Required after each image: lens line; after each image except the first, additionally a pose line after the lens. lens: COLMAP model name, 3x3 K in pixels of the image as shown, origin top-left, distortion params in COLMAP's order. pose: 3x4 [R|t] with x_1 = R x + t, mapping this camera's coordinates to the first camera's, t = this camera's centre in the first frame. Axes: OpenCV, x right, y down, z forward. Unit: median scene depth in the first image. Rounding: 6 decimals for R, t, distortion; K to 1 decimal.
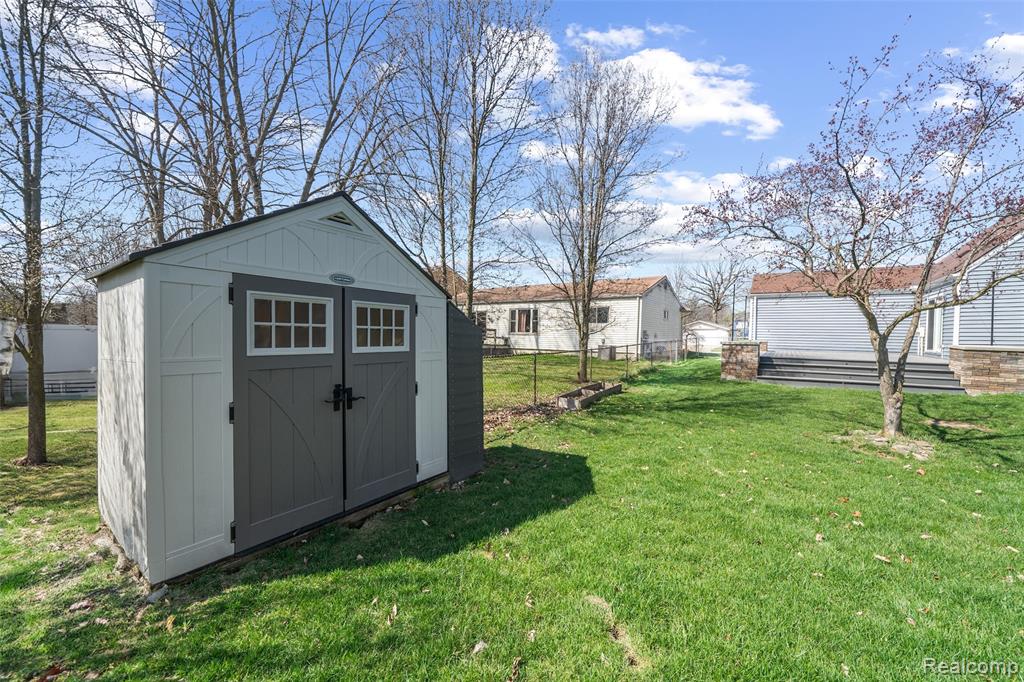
lens RADIAL K [[395.5, 0, 512.0], [0, 395.5, 341.0], [0, 0, 1]] dist [-0.000129, 0.000067]
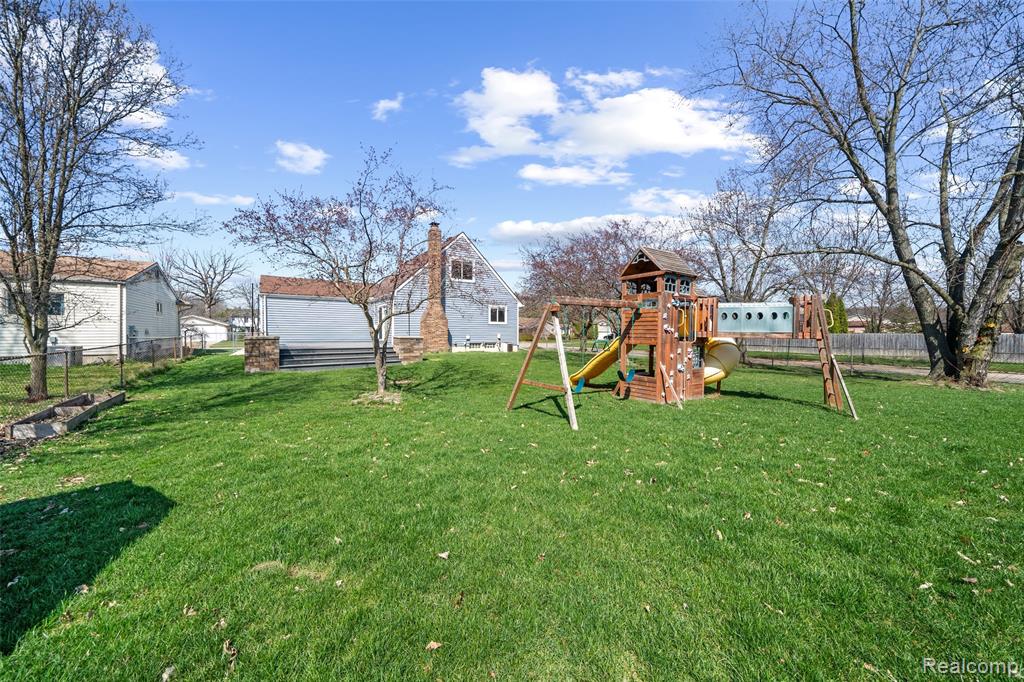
lens RADIAL K [[368.4, 0, 513.2], [0, 368.4, 331.0], [0, 0, 1]] dist [-0.008314, -0.000003]
pose [[0.354584, -0.009148, 0.934980, -0.185610], [0.020583, 0.999786, 0.001976, -0.002573], [-0.934798, 0.018544, 0.354696, -0.021906]]
